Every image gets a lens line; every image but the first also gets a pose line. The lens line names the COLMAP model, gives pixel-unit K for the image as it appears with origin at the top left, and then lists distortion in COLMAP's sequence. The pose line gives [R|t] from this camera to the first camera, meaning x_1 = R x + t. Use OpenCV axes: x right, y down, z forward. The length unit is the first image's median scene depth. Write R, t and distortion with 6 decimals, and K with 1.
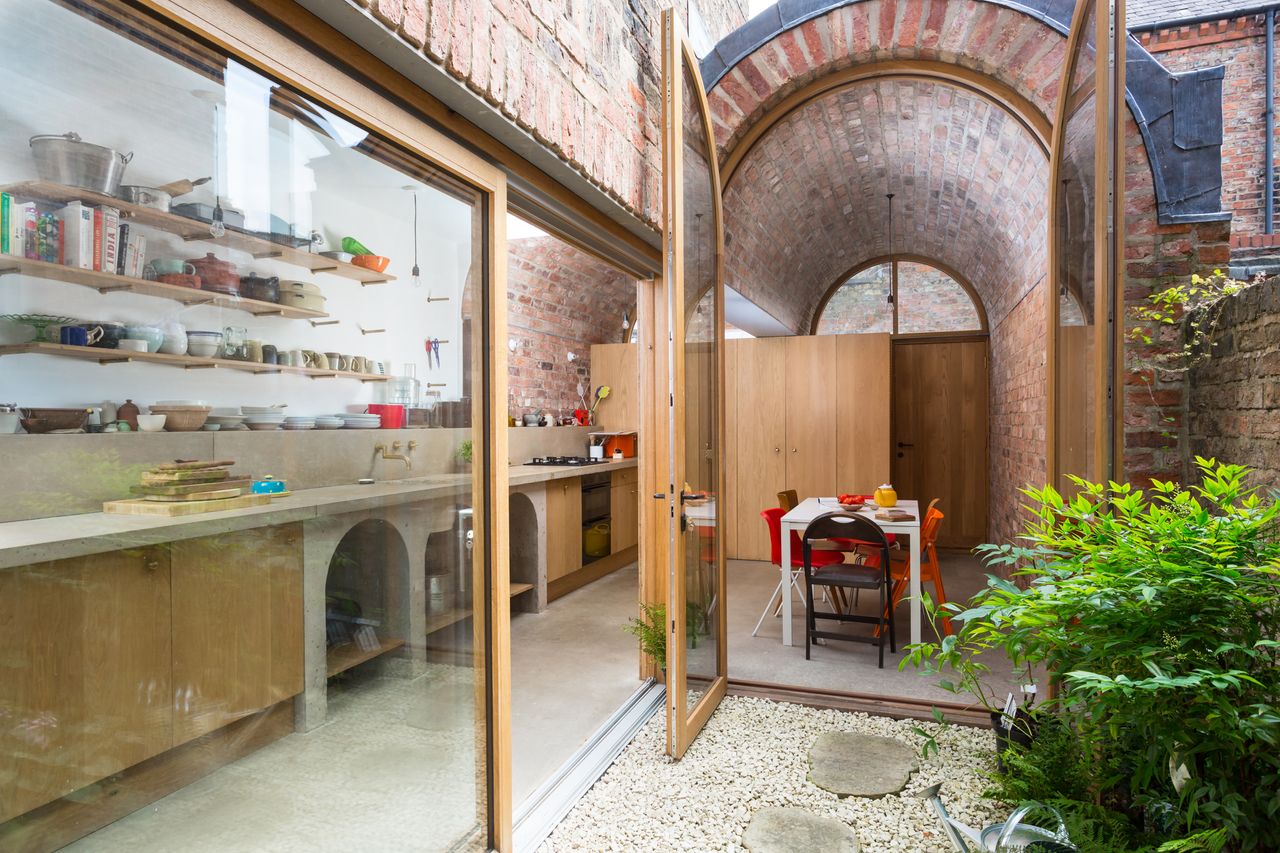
lens RADIAL K [[746.9, 0, 640.0], [0, 746.9, 426.5], [0, 0, 1]] dist [-0.004344, 0.006140]
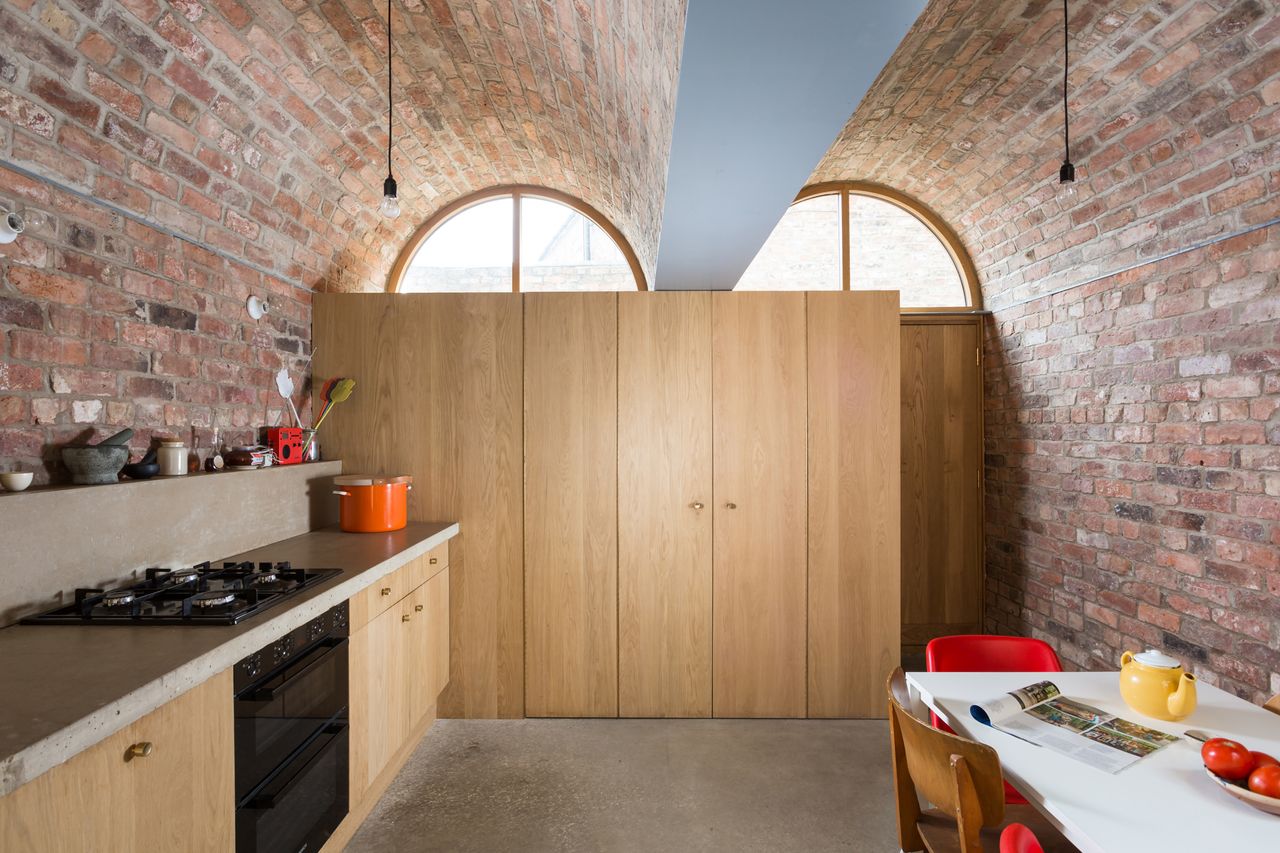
lens RADIAL K [[689.1, 0, 640.0], [0, 689.1, 426.5], [0, 0, 1]] dist [0.002926, 0.000846]
pose [[0.945855, 0.003968, 0.324567, -0.024901], [-0.000925, 0.999954, -0.009530, -0.046999], [-0.324589, 0.008714, 0.945815, 1.314533]]
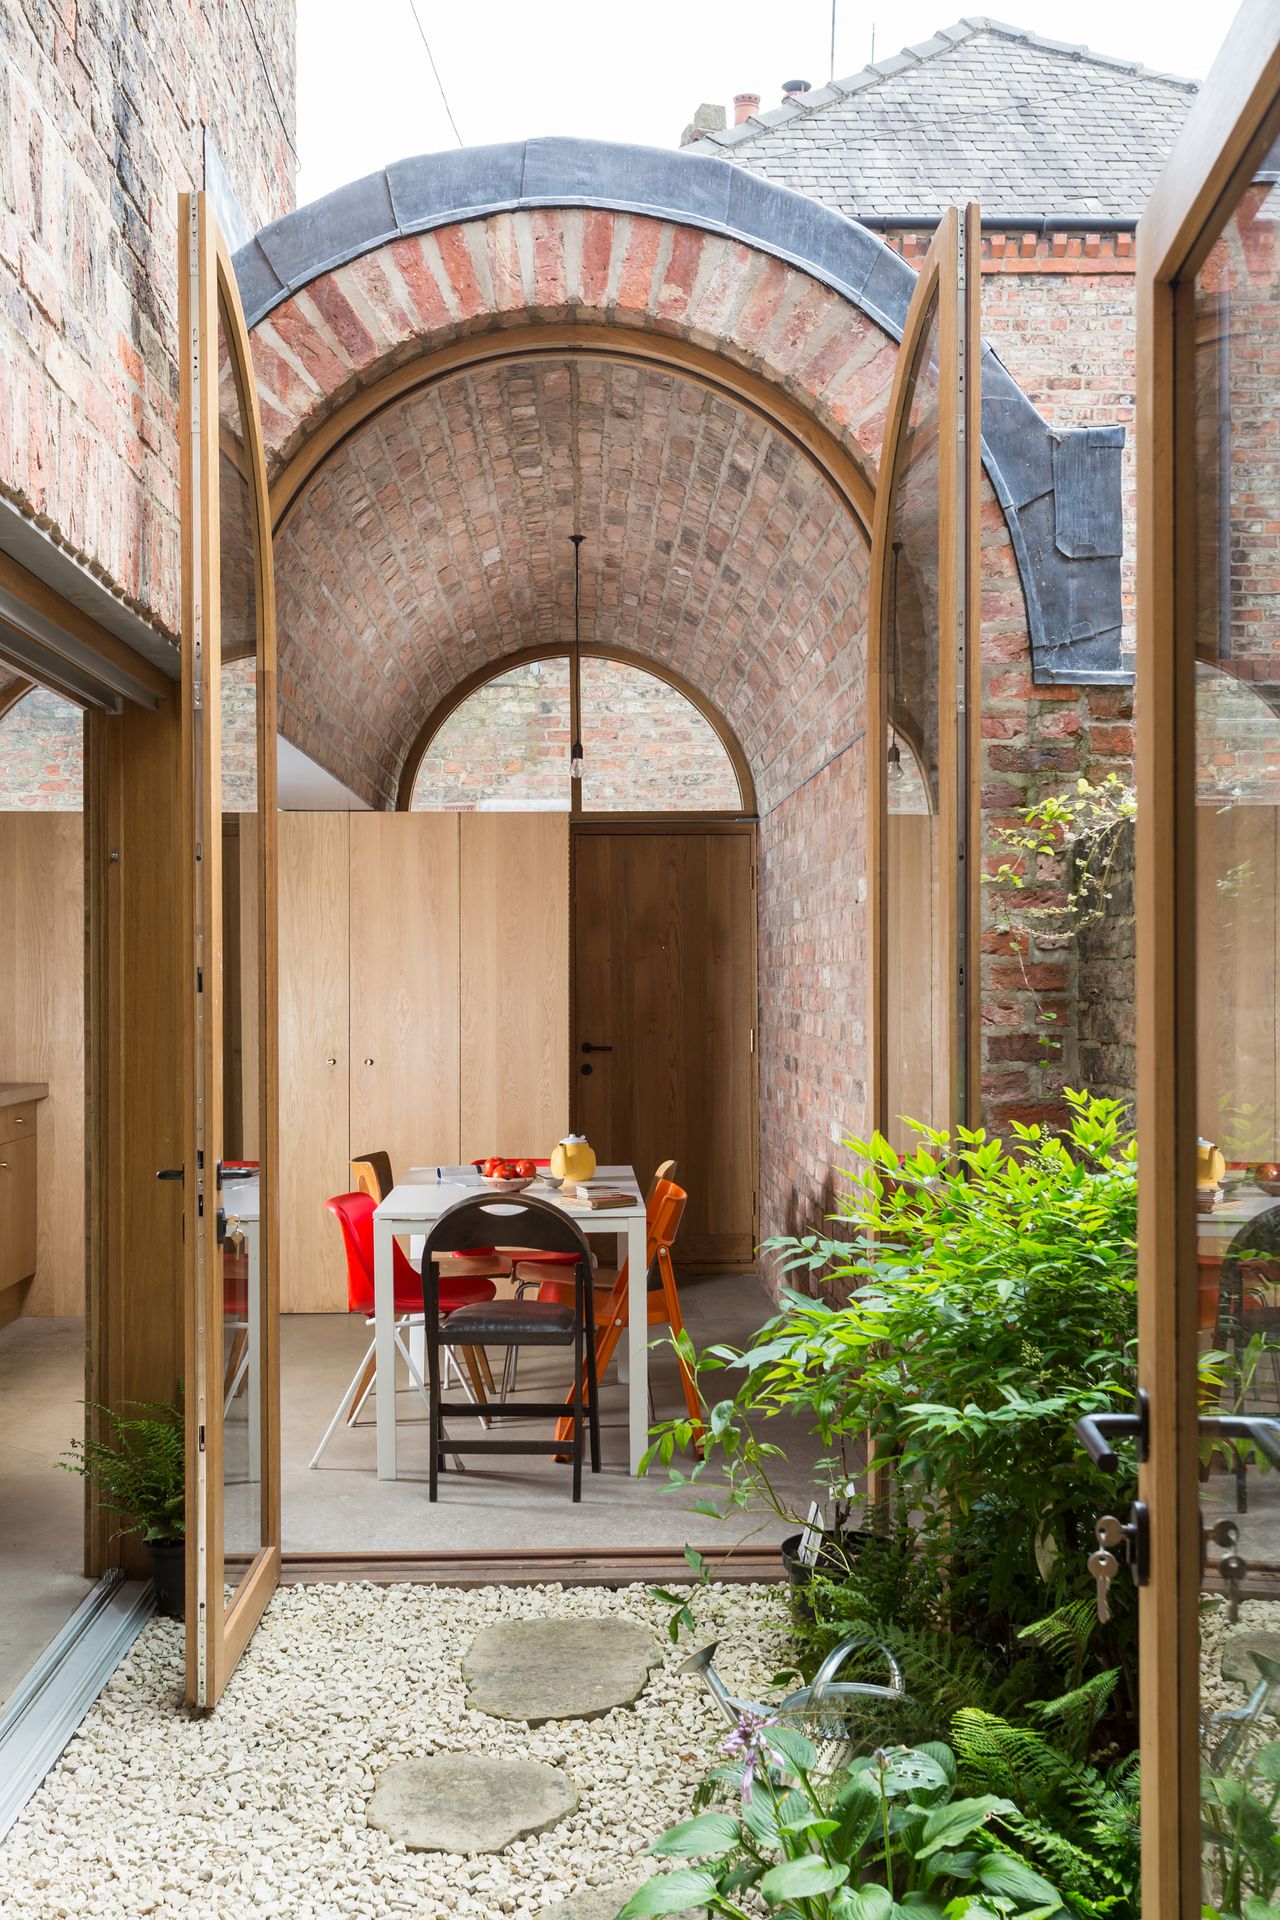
lens RADIAL K [[1838.5, 0, 634.8], [0, 1838.5, 952.0], [0, 0, 1]] dist [0.002067, 0.007422]
pose [[0.929291, 0.008121, 0.369258, -0.127677], [0.000421, 0.999734, -0.023047, -0.023260], [-0.369347, 0.021573, 0.929041, -0.219315]]
